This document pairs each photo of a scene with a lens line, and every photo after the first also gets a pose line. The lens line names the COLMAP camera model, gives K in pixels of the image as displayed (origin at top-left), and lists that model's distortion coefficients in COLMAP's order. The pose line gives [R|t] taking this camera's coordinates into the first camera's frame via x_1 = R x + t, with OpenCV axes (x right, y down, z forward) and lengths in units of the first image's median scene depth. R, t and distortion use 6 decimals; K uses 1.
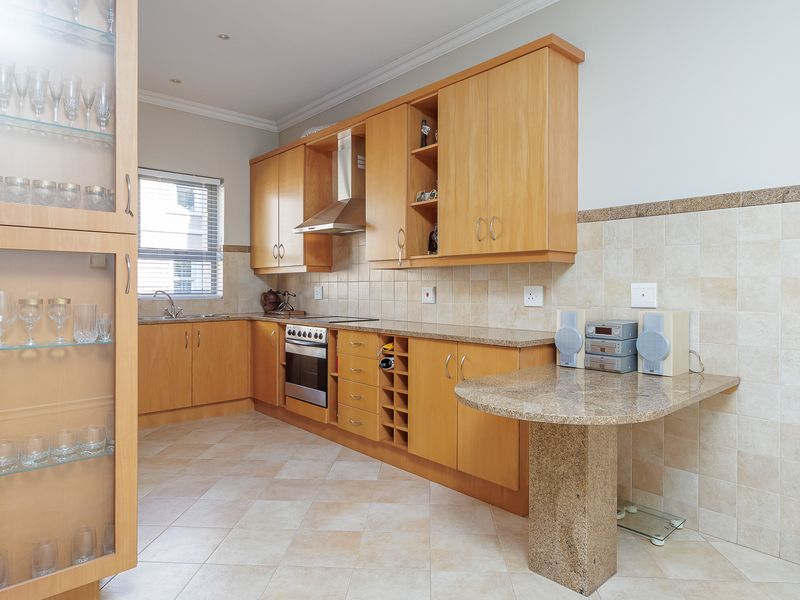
lens RADIAL K [[505.2, 0, 403.5], [0, 505.2, 293.7], [0, 0, 1]] dist [0.002997, 0.013831]
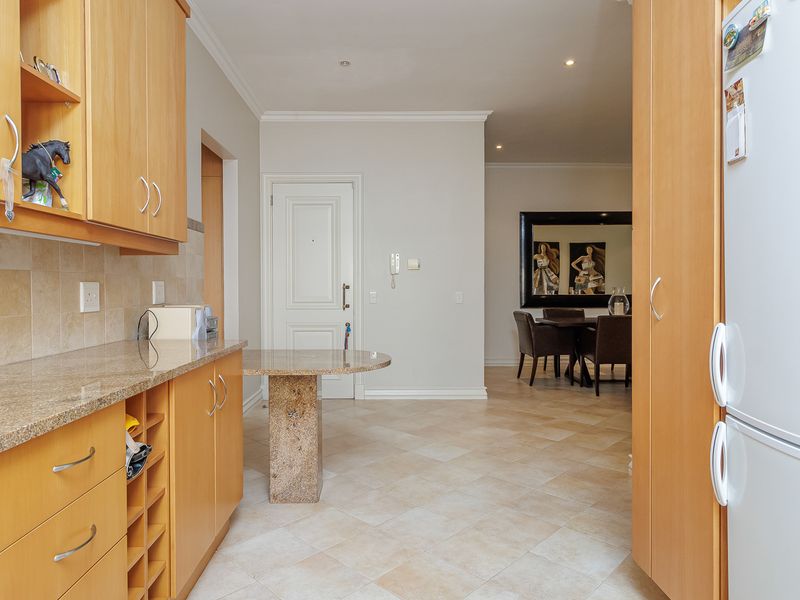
lens RADIAL K [[505.2, 0, 402.6], [0, 505.2, 296.4], [0, 0, 1]] dist [0.002997, 0.013831]
pose [[-0.758898, -0.019877, 0.650906, -0.415184], [0.012485, 0.998906, 0.045061, -0.014320], [-0.651090, 0.042323, -0.757820, 1.024774]]
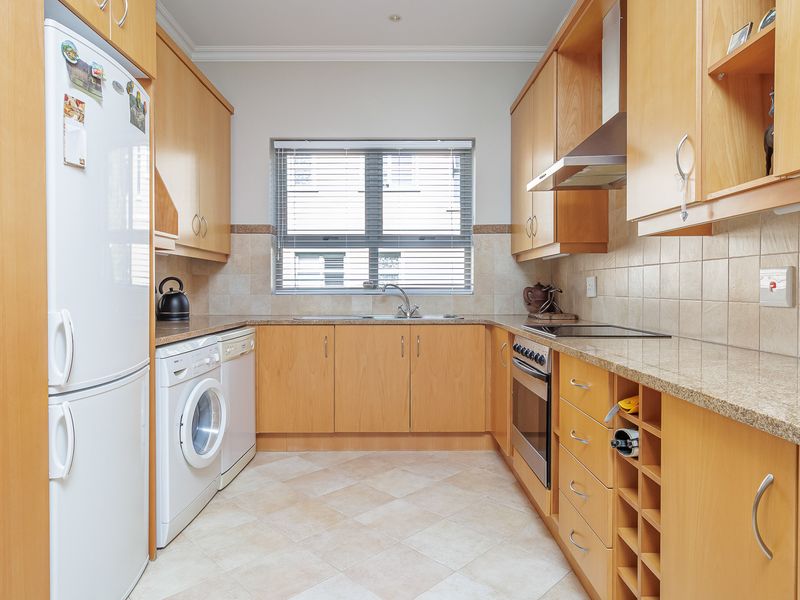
lens RADIAL K [[505.2, 0, 400.0], [0, 505.2, 296.4], [0, 0, 1]] dist [0.002997, 0.013831]
pose [[0.744295, 0.010402, -0.667770, 0.099437], [-0.006597, 0.999944, 0.008224, 0.008669], [0.667819, -0.001715, 0.744322, 0.478651]]
